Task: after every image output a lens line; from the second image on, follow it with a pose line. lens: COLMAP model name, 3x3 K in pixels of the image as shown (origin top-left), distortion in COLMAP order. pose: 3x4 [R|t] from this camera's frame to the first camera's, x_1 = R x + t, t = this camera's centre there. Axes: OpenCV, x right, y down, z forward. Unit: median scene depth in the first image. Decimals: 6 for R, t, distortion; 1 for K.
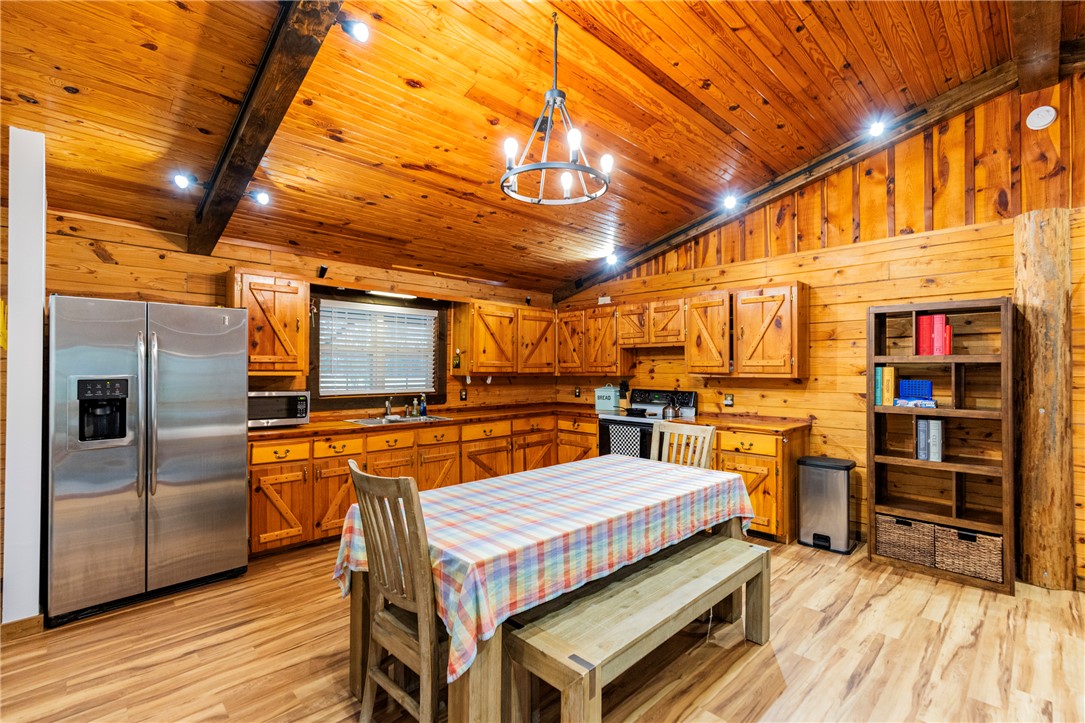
lens RADIAL K [[488.6, 0, 549.9], [0, 488.6, 361.6], [0, 0, 1]] dist [0.012017, -0.002601]
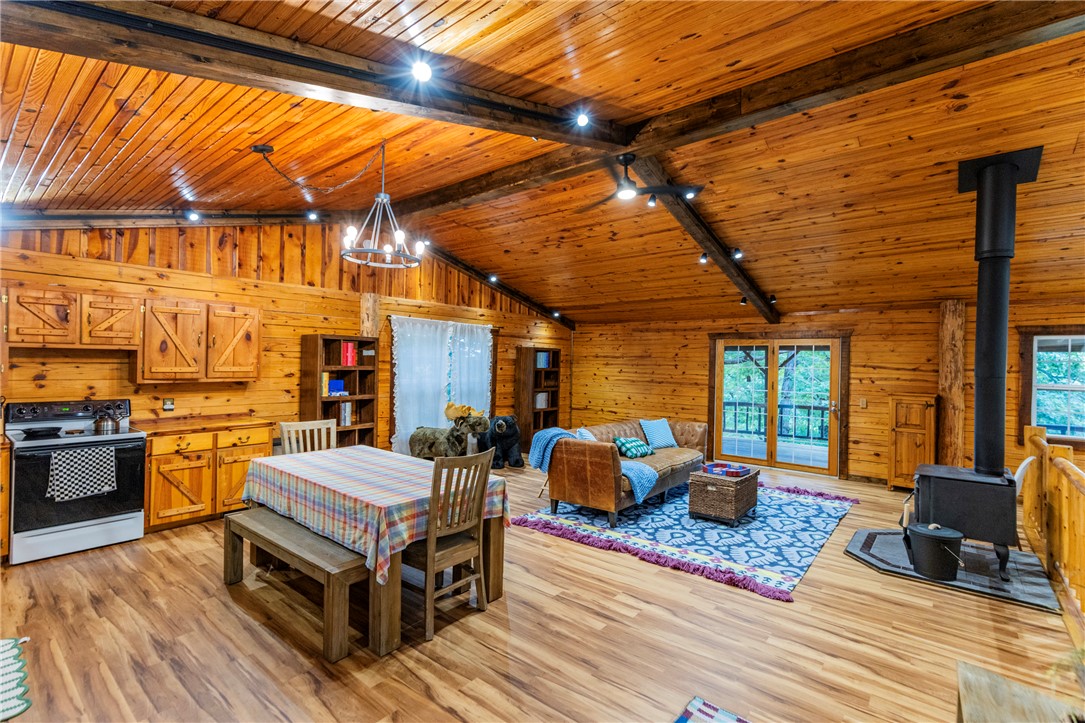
lens RADIAL K [[488.6, 0, 547.6], [0, 488.6, 367.9], [0, 0, 1]] dist [0.012017, -0.002601]
pose [[-0.098698, -0.020714, 0.994902, -0.917702], [-0.035021, 0.999236, 0.017330, -0.052771], [-0.994501, -0.033132, -0.099348, 0.406619]]
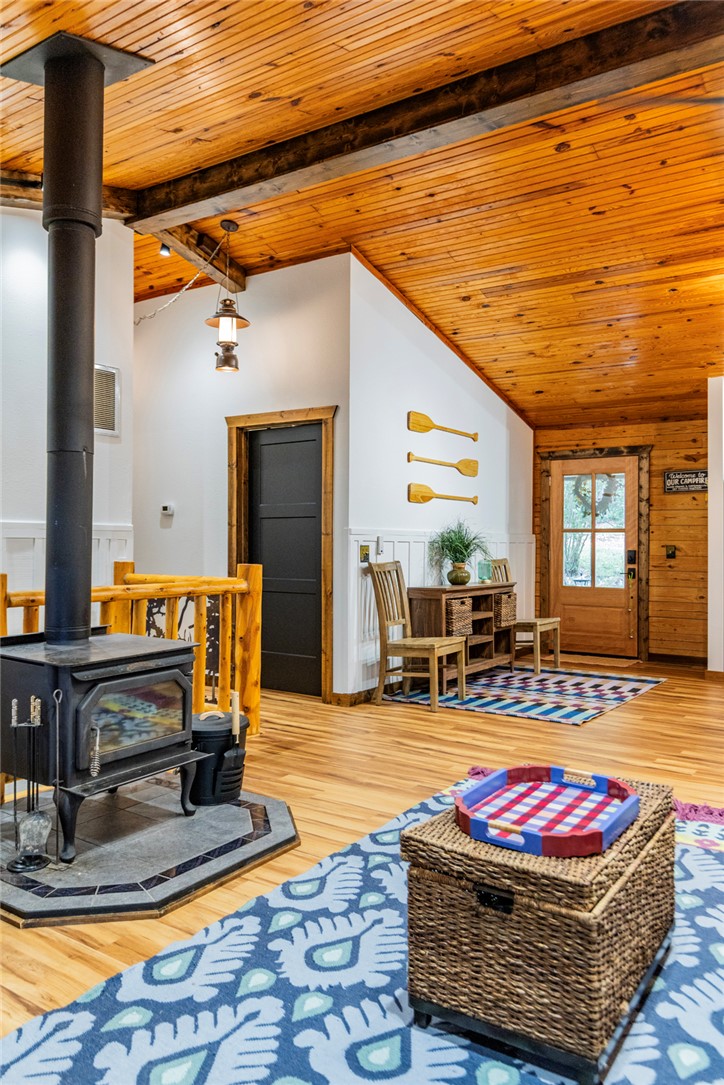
lens RADIAL K [[792.6, 0, 368.5], [0, 792.6, 538.7], [0, 0, 1]] dist [-0.012731, -0.000685]
pose [[0.202835, -0.009942, -0.979162, 0.875400], [0.012310, 0.999895, -0.007603, 0.054337], [0.979136, -0.010511, 0.202936, -0.454636]]
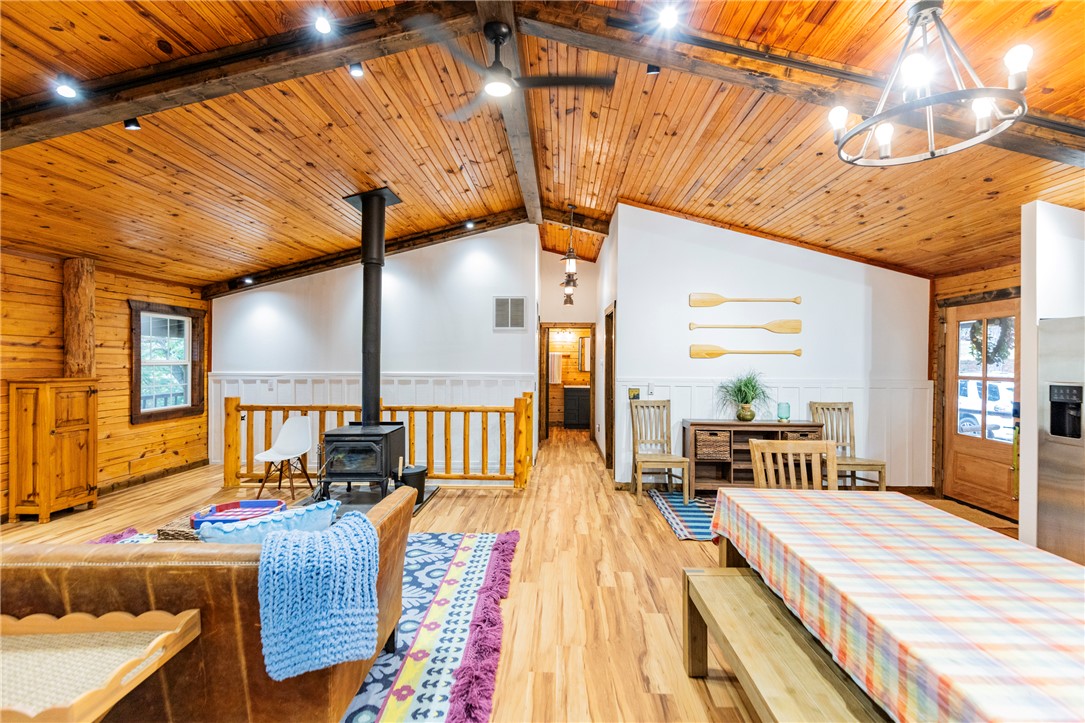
lens RADIAL K [[488.6, 0, 553.7], [0, 488.6, 362.0], [0, 0, 1]] dist [0.012017, -0.002601]
pose [[-0.715658, -0.008053, -0.698404, 0.570938], [0.000811, 0.999923, -0.012362, -0.005141], [0.698450, -0.009413, -0.715597, 0.712841]]
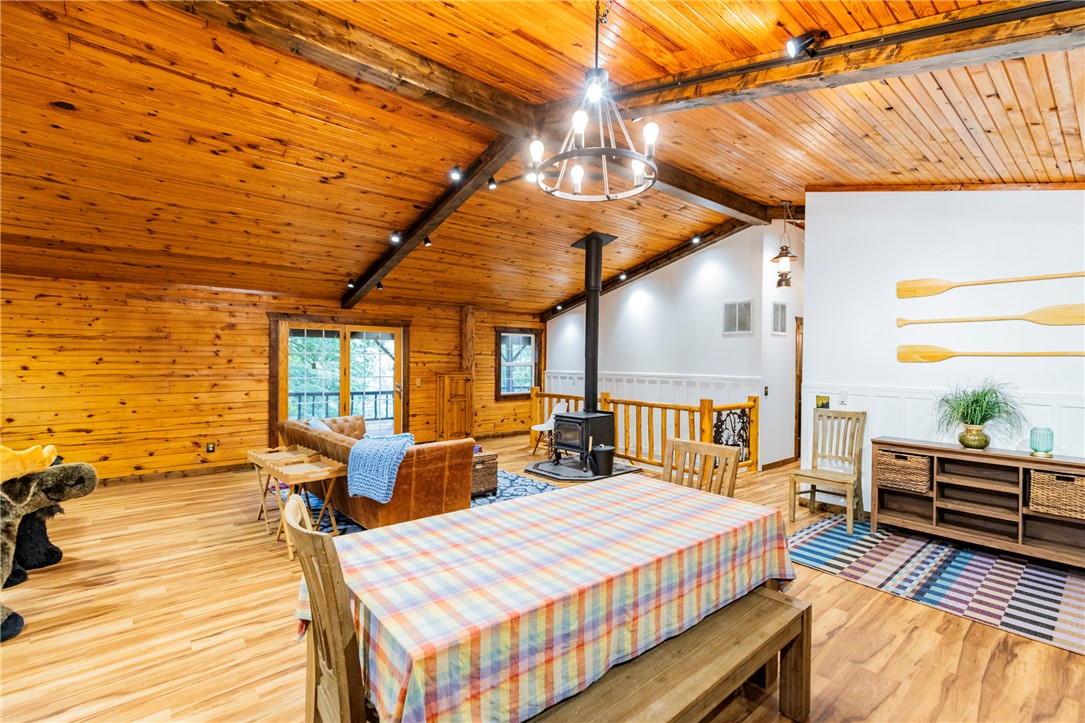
lens RADIAL K [[488.6, 0, 550.2], [0, 488.6, 360.6], [0, 0, 1]] dist [0.012017, -0.002601]
pose [[-0.997485, -0.014734, 0.069332, 0.017410], [-0.015787, 0.999768, -0.014662, -0.007469], [-0.069100, -0.015719, -0.997486, 1.181535]]
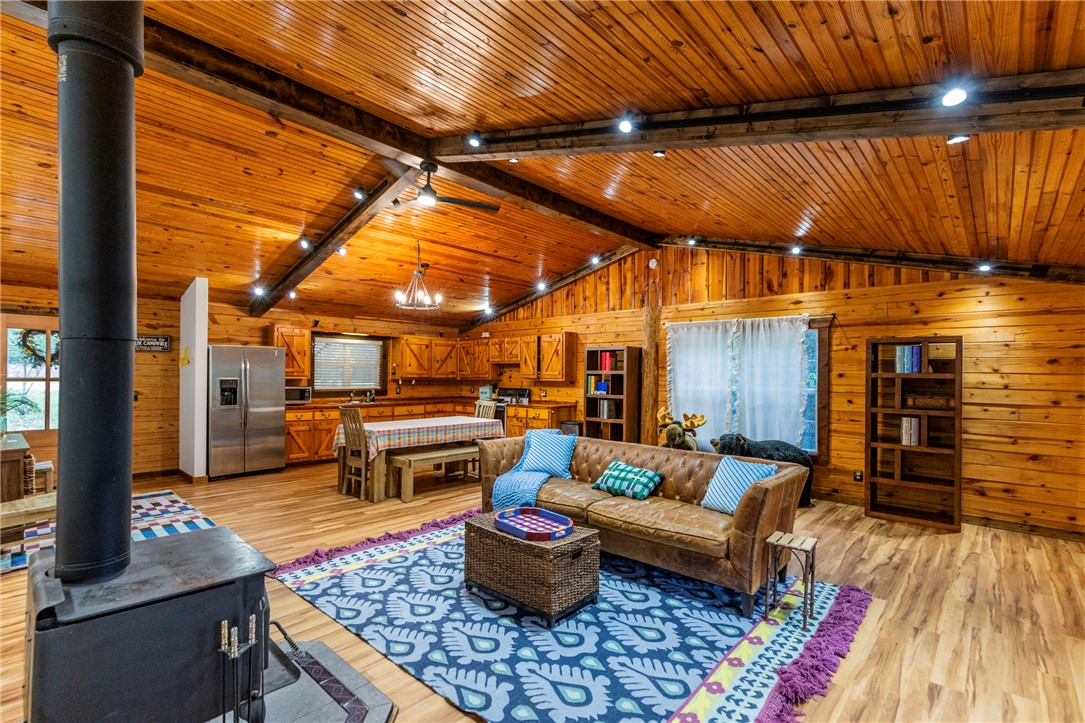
lens RADIAL K [[488.6, 0, 549.6], [0, 488.6, 374.0], [0, 0, 1]] dist [0.012017, -0.002601]
pose [[0.998182, 0.004693, 0.060091, 0.348803], [-0.005563, 0.999882, 0.014311, -0.024075], [-0.060017, -0.014620, 0.998090, -1.032506]]
